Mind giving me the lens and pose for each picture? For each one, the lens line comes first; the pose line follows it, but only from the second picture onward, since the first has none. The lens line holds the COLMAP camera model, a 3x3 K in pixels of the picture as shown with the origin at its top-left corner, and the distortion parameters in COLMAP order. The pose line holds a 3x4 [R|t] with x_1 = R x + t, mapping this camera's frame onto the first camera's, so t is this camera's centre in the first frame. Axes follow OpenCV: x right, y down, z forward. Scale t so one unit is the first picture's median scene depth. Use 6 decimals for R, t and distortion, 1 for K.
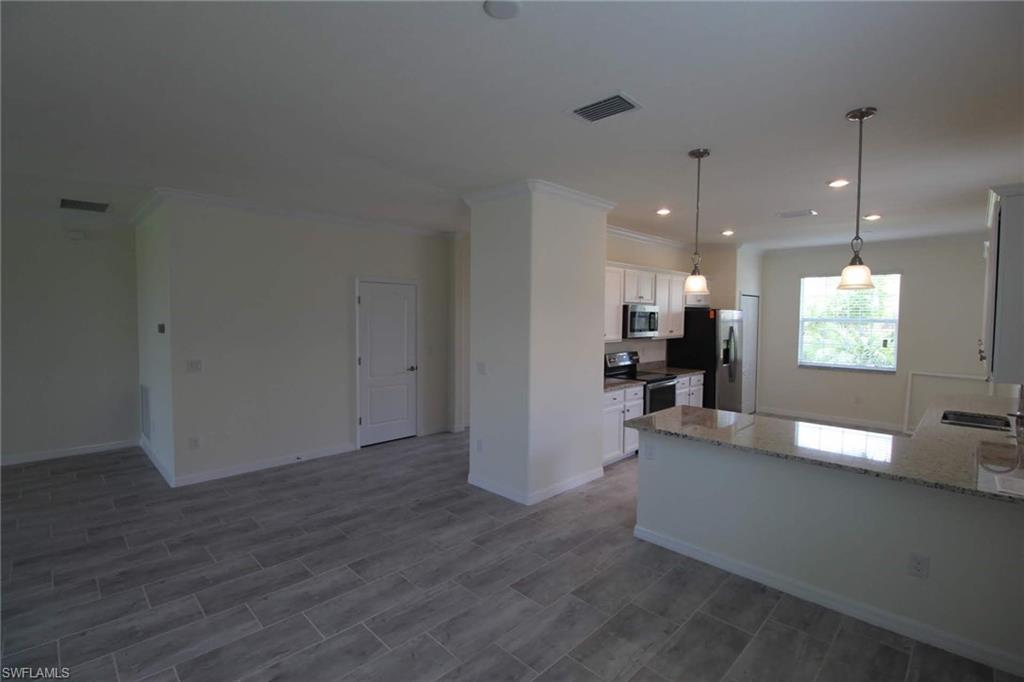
lens RADIAL K [[470.9, 0, 498.3], [0, 470.9, 335.3], [0, 0, 1]] dist [0.000289, -0.011410]
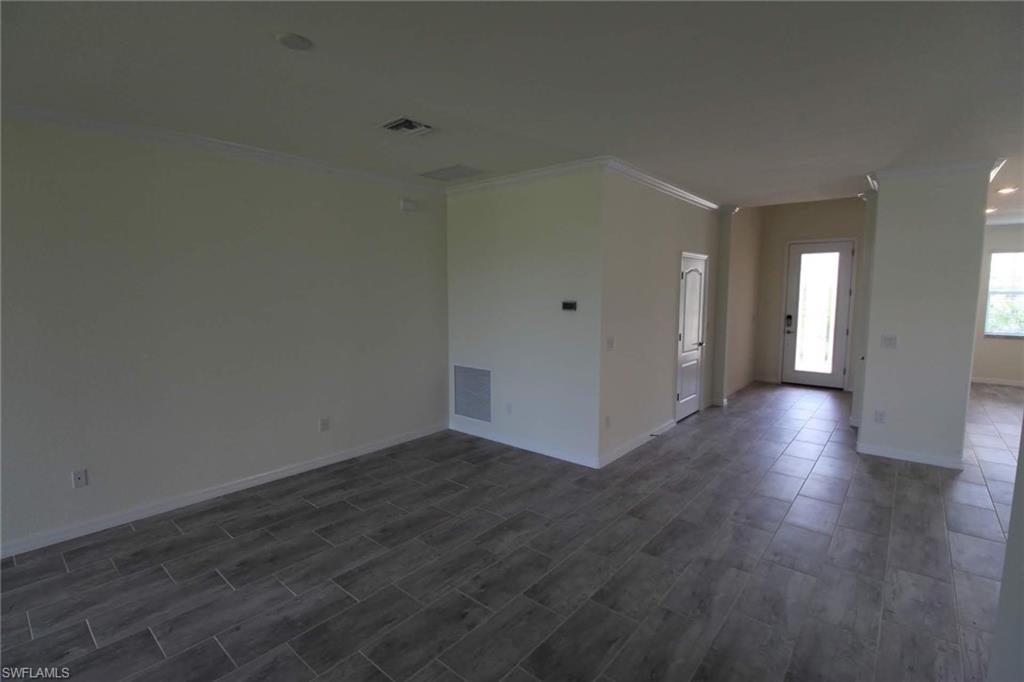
lens RADIAL K [[467.3, 0, 512.0], [0, 467.3, 341.0], [0, 0, 1]] dist [-0.000103, -0.011775]
pose [[0.995270, -0.017516, 0.095558, -0.826422], [0.010811, 0.997472, 0.070236, -0.011045], [-0.096546, -0.068870, 0.992943, 0.054480]]
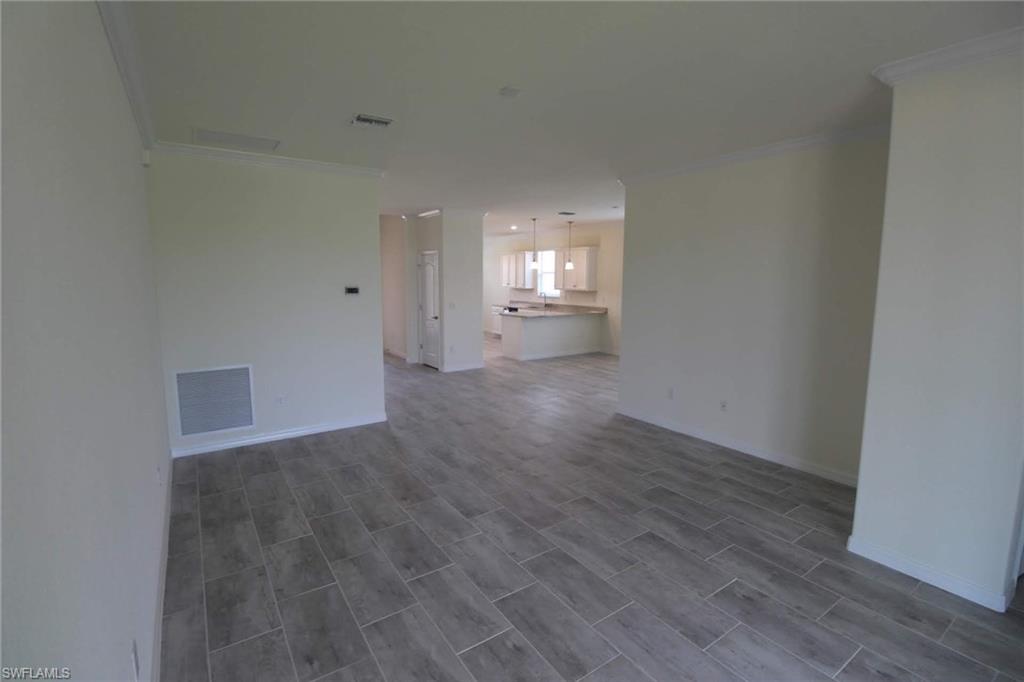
lens RADIAL K [[470.9, 0, 498.3], [0, 470.9, 335.3], [0, 0, 1]] dist [0.000289, -0.011410]
pose [[0.190322, -0.127748, 0.973374, -1.549418], [0.038394, 0.991707, 0.122647, -0.029741], [-0.980971, 0.014029, 0.193649, 0.405040]]
